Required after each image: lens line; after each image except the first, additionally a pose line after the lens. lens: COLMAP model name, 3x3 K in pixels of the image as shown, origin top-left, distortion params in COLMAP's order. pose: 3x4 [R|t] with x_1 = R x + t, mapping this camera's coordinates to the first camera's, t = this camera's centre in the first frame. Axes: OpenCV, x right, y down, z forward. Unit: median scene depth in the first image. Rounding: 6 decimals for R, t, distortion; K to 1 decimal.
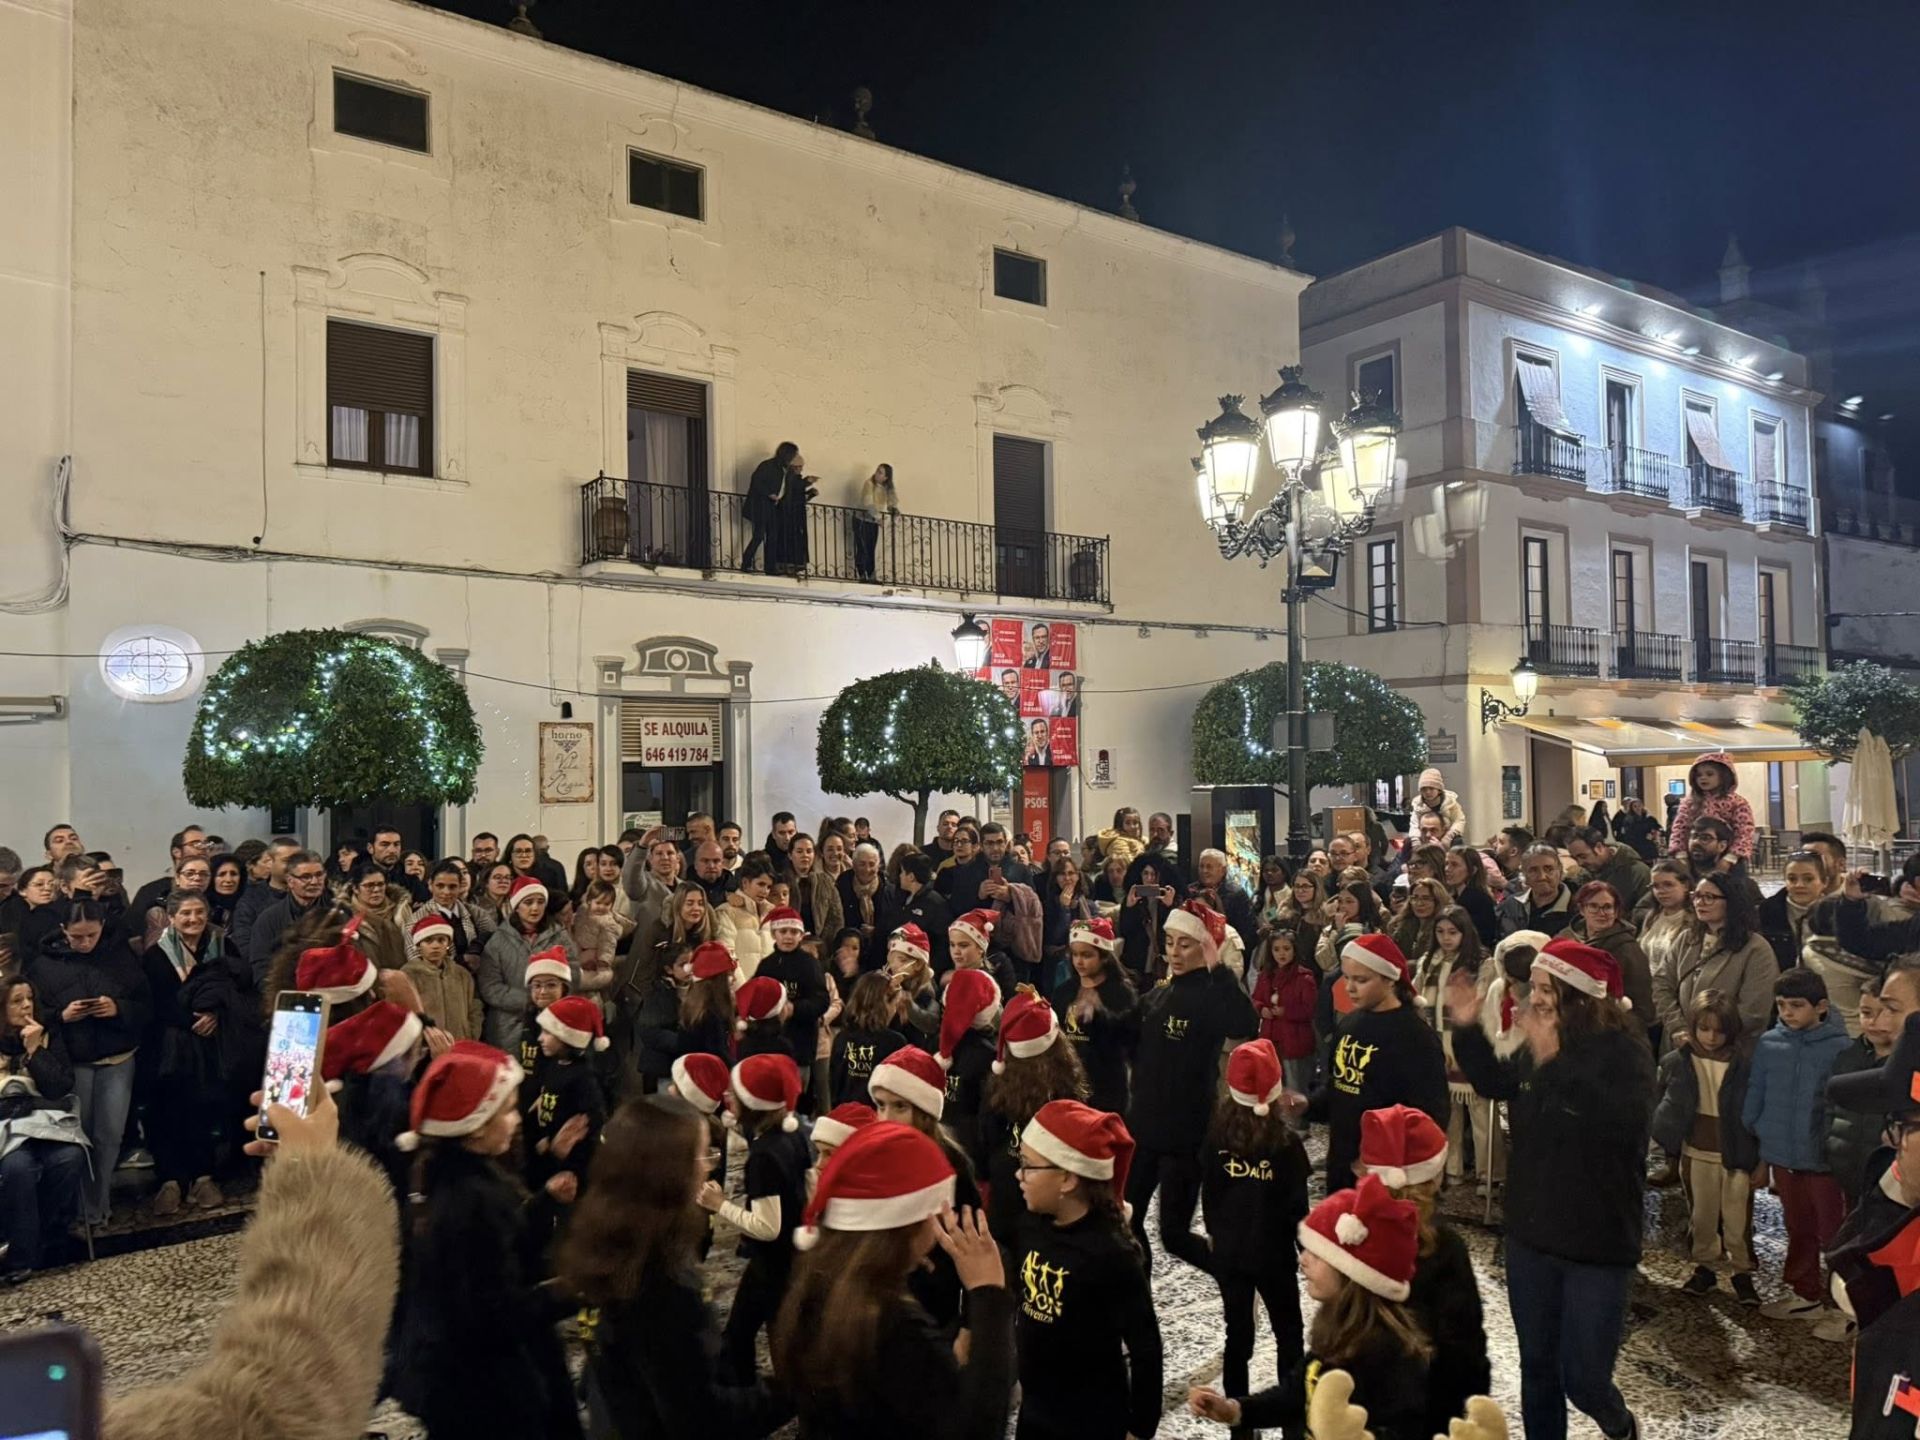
lens RADIAL K [[1363.7, 0, 960.0], [0, 1363.7, 720.0], [0, 0, 1]] dist [0.148781, -0.217910]
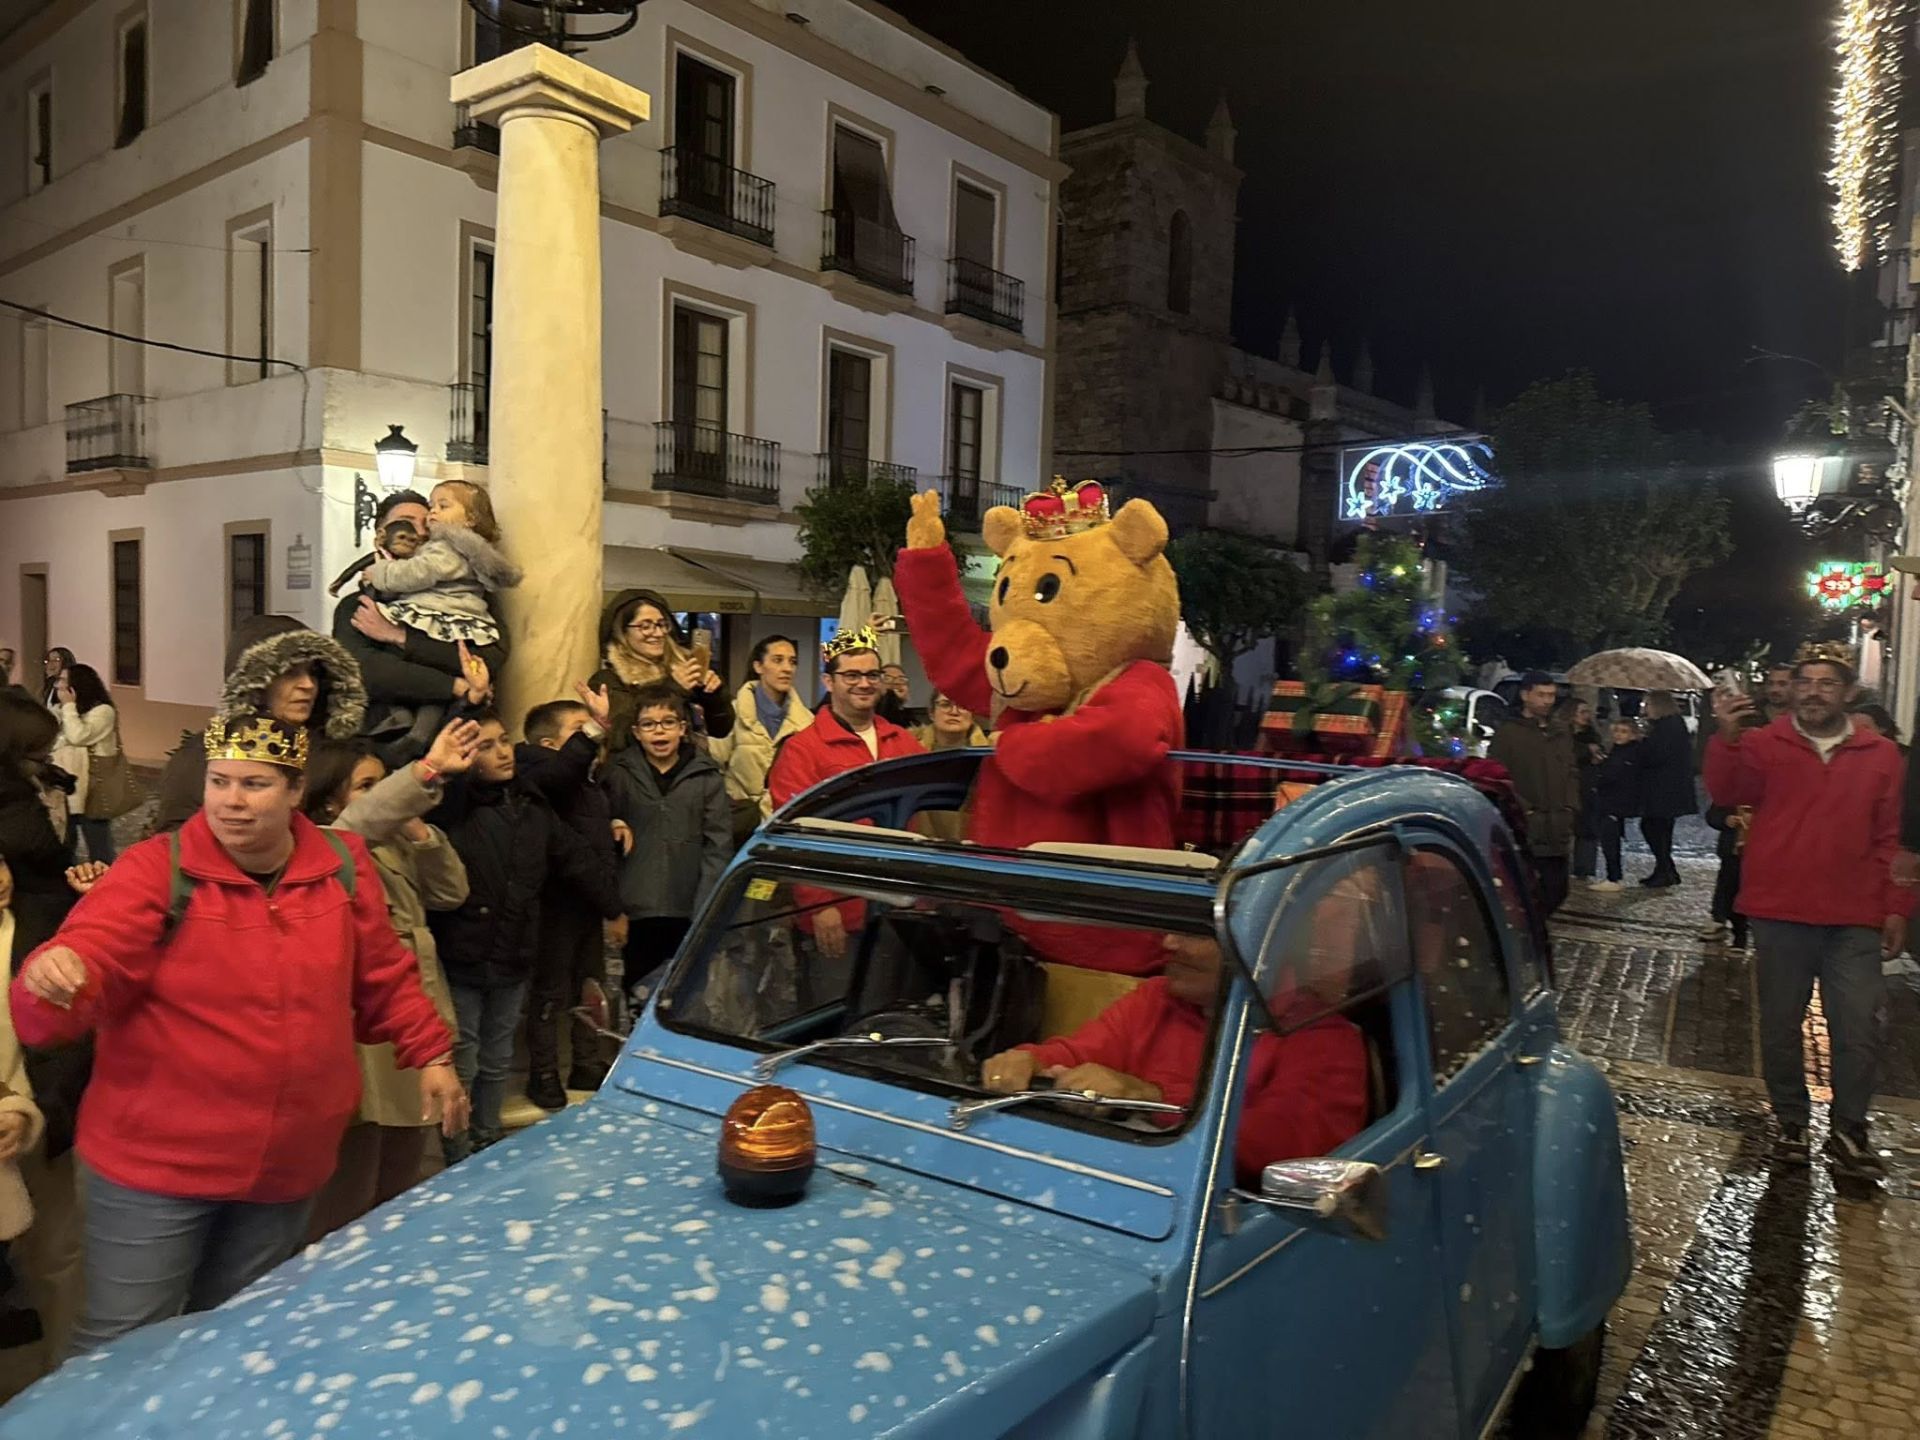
lens RADIAL K [[1368.6, 0, 965.7], [0, 1368.6, 731.1], [0, 0, 1]] dist [0.029934, -0.045797]
pose [[0.960155, 0.030754, 0.277770, 0.724845], [-0.060981, 0.993032, 0.100845, 0.020565], [-0.272733, -0.113765, 0.955340, 0.471119]]
